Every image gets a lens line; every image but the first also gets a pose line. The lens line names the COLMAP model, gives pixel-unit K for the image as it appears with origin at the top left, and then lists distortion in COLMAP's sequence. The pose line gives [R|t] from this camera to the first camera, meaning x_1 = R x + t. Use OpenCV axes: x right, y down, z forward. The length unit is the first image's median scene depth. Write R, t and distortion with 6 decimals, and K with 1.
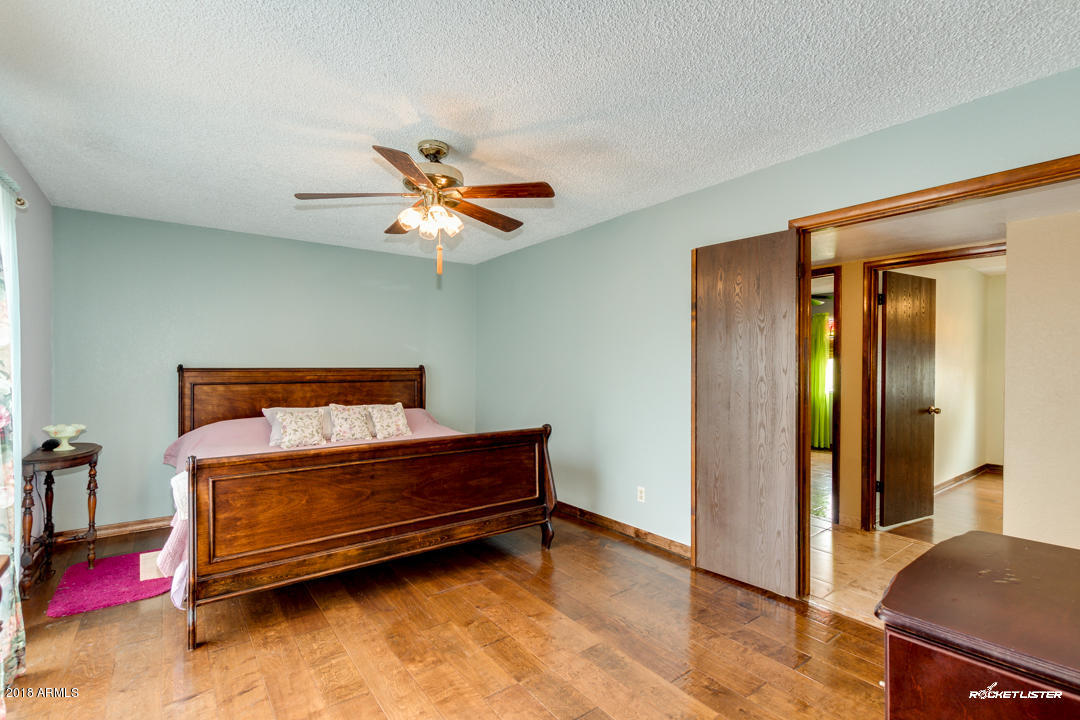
lens RADIAL K [[499.7, 0, 536.2], [0, 499.7, 364.2], [0, 0, 1]] dist [0.003773, -0.002215]
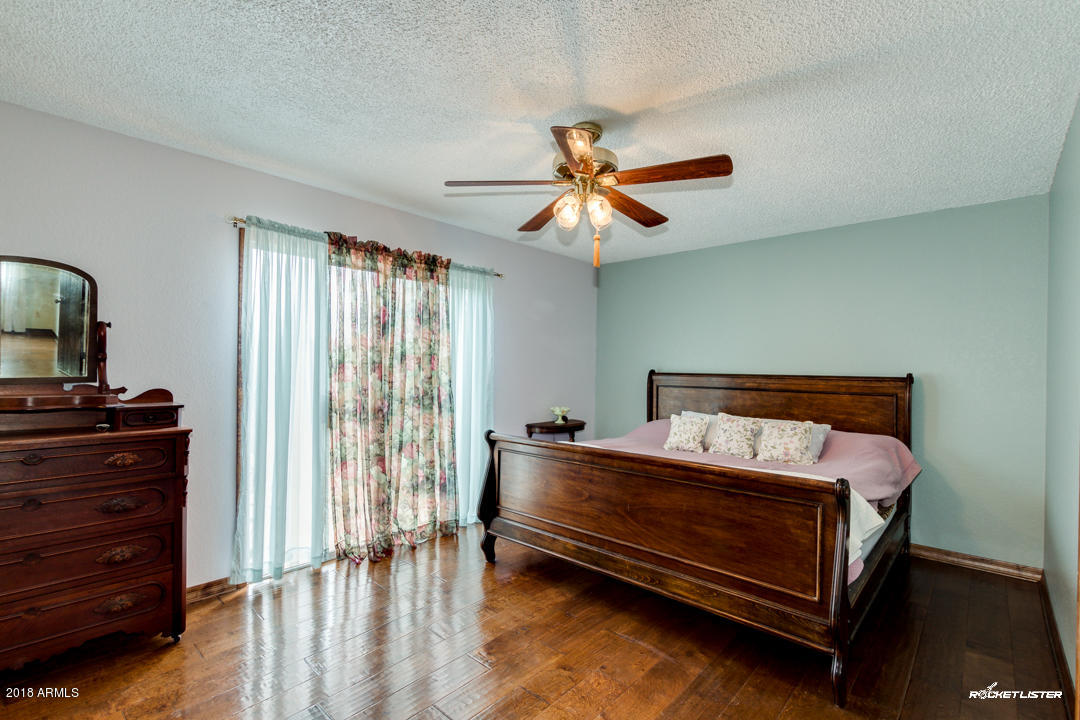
lens RADIAL K [[499.7, 0, 536.1], [0, 499.7, 363.3], [0, 0, 1]] dist [0.003773, -0.002215]
pose [[0.179132, -0.005634, -0.983809, 0.562519], [-0.013100, 0.999881, -0.008111, -0.000139], [0.983738, 0.014340, 0.179037, 0.625124]]
